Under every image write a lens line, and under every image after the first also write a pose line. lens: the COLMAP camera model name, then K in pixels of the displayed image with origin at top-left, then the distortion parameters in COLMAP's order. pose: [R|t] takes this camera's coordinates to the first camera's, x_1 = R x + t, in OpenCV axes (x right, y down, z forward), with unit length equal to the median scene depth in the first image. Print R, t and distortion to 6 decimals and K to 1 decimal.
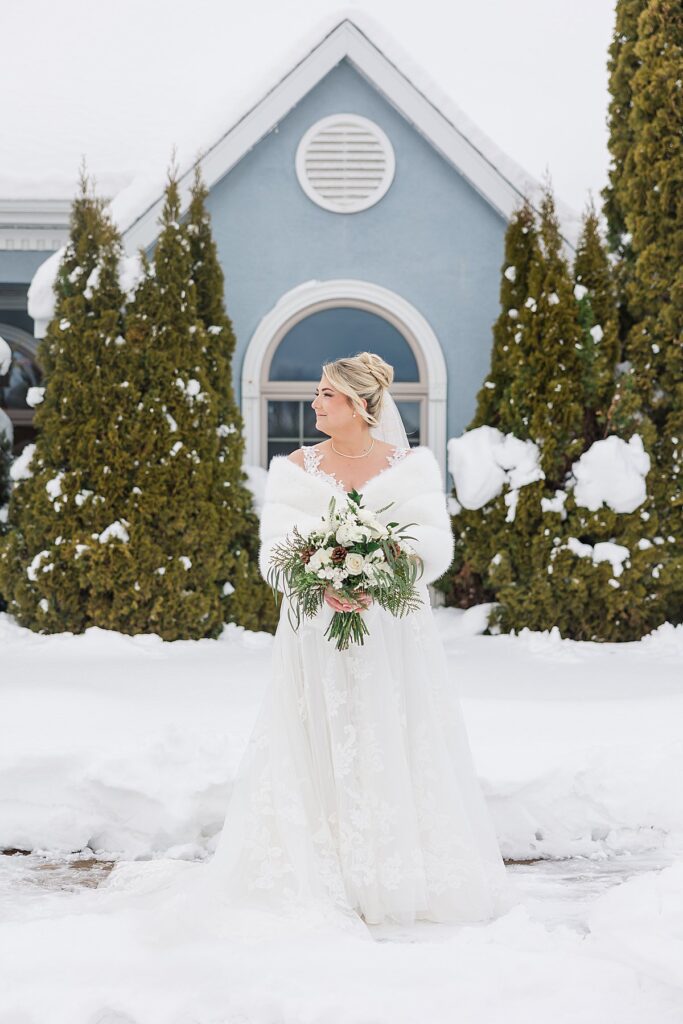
lens RADIAL K [[1427.1, 0, 341.5], [0, 1427.1, 512.0], [0, 0, 1]] dist [0.086302, 0.001075]
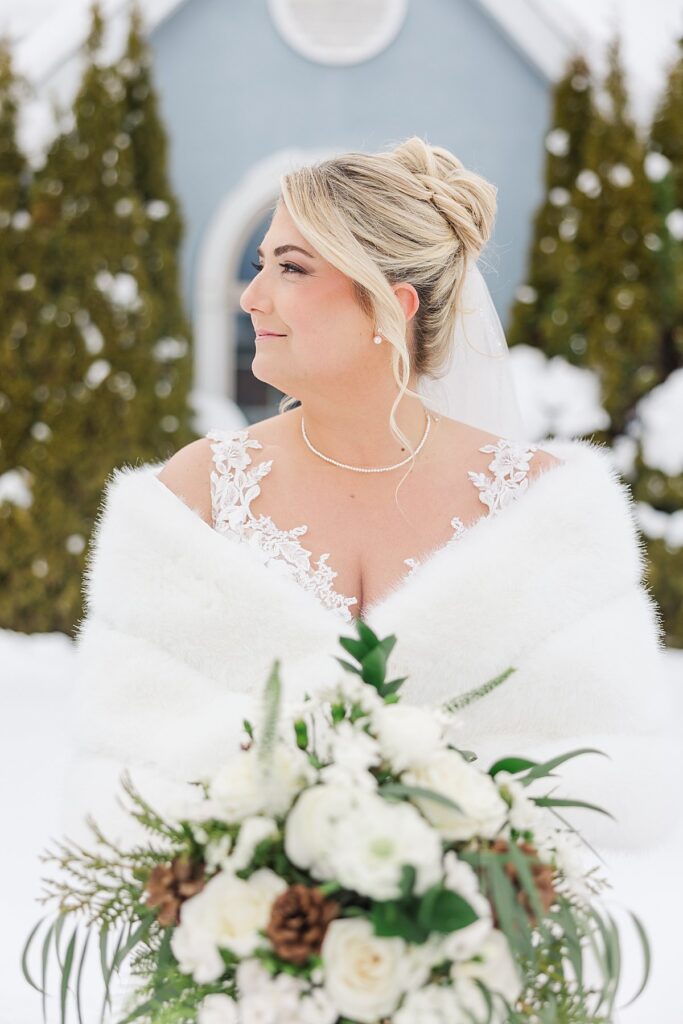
lens RADIAL K [[1354.5, 0, 341.5], [0, 1354.5, 512.0], [0, 0, 1]] dist [0.024766, 0.011588]
pose [[0.999800, 0.015553, 0.012558, -0.000322], [-0.016350, 0.997680, 0.066082, -0.021706], [-0.011501, -0.066274, 0.997735, 0.306173]]
